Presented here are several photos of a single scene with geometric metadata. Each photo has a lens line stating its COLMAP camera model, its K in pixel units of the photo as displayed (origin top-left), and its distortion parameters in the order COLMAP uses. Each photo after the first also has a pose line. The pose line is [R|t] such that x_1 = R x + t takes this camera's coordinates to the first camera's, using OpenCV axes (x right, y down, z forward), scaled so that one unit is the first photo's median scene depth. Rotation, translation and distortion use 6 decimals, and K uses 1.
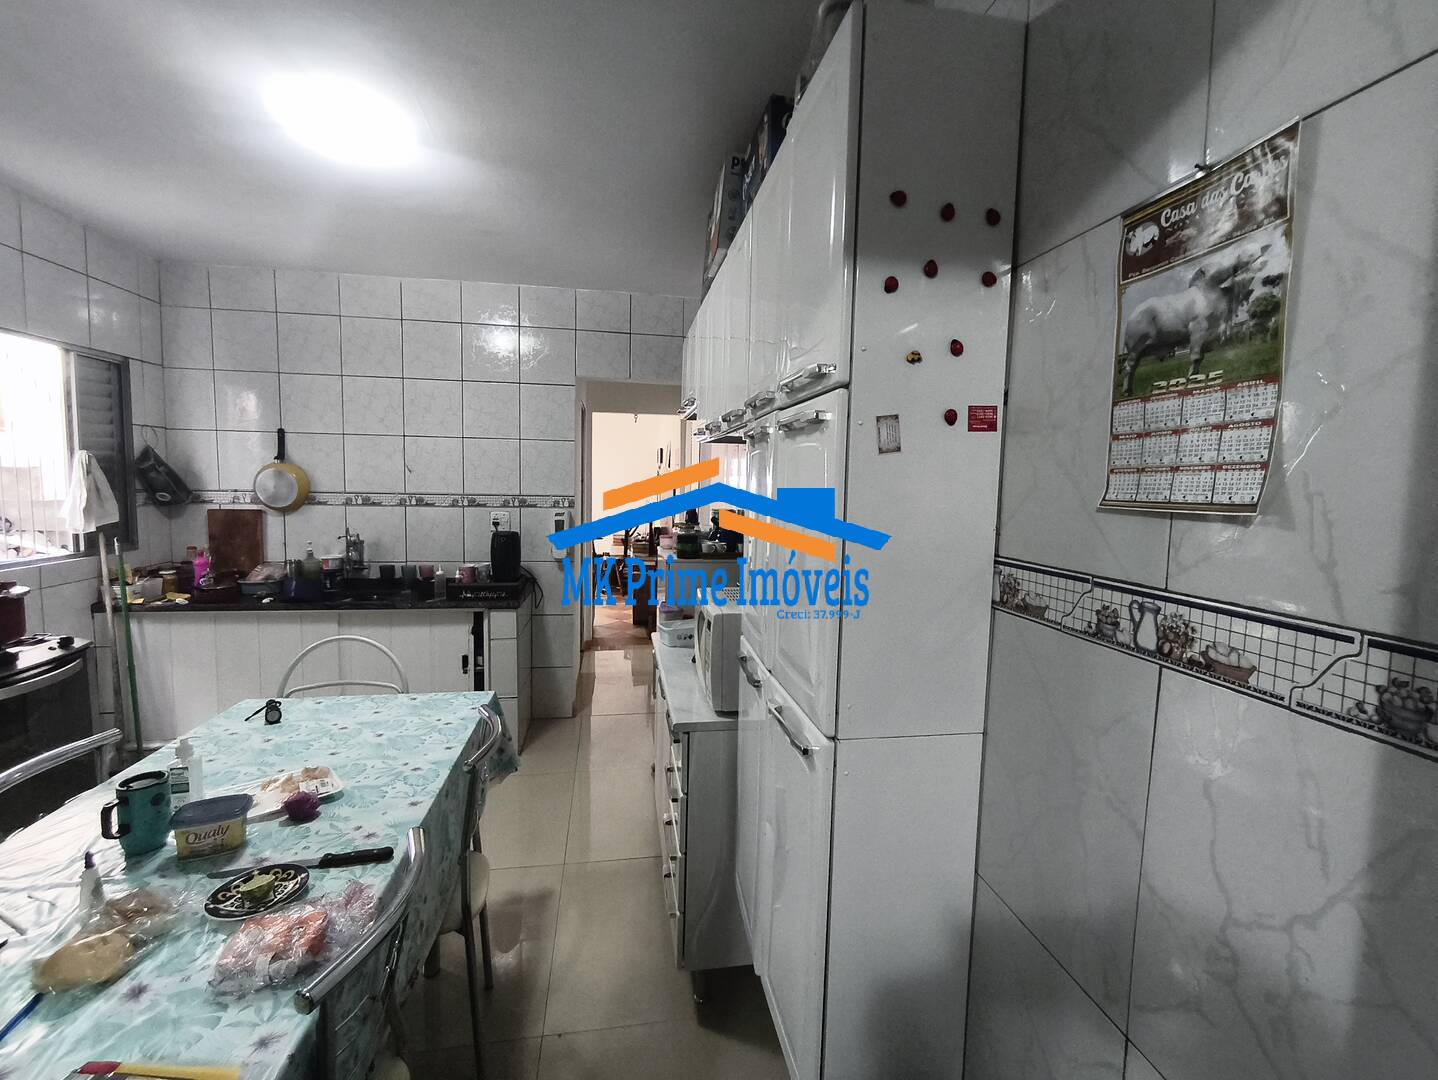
lens RADIAL K [[621.2, 0, 722.0], [0, 621.2, 528.6], [0, 0, 1]] dist [-0.000208, -0.000114]
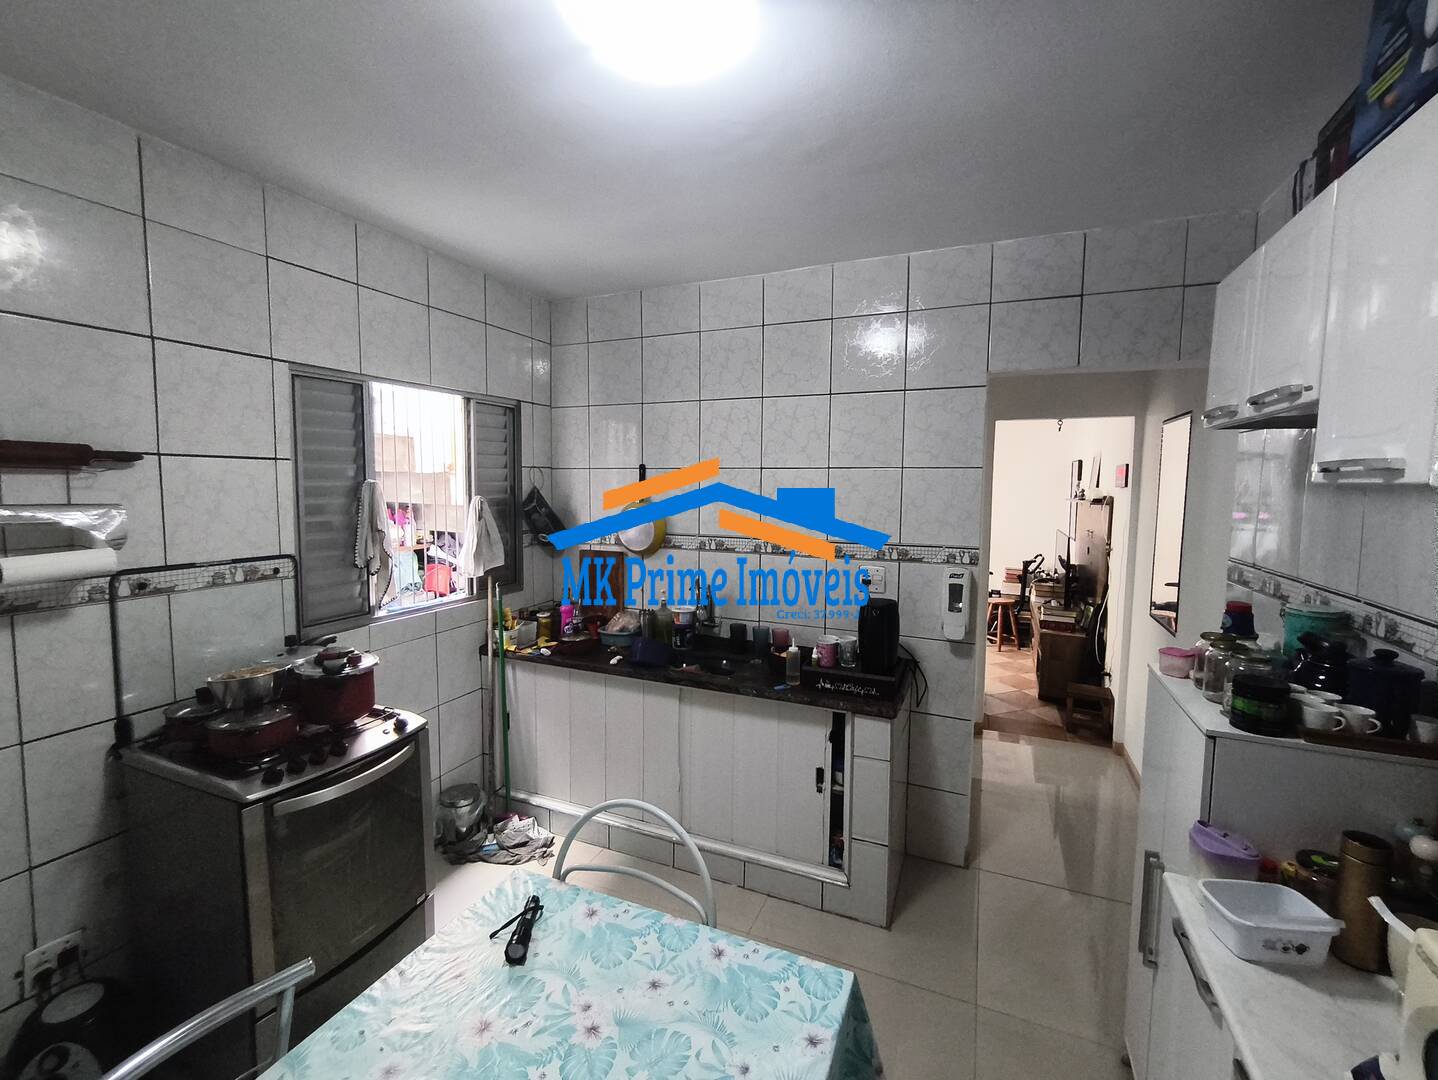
lens RADIAL K [[621.2, 0, 722.0], [0, 621.2, 528.6], [0, 0, 1]] dist [-0.000208, -0.000114]
pose [[0.837850, 0.028014, -0.545181, -0.119158], [-0.034388, 0.999407, -0.001493, -0.073210], [0.544816, 0.019999, 0.838317, 0.318030]]
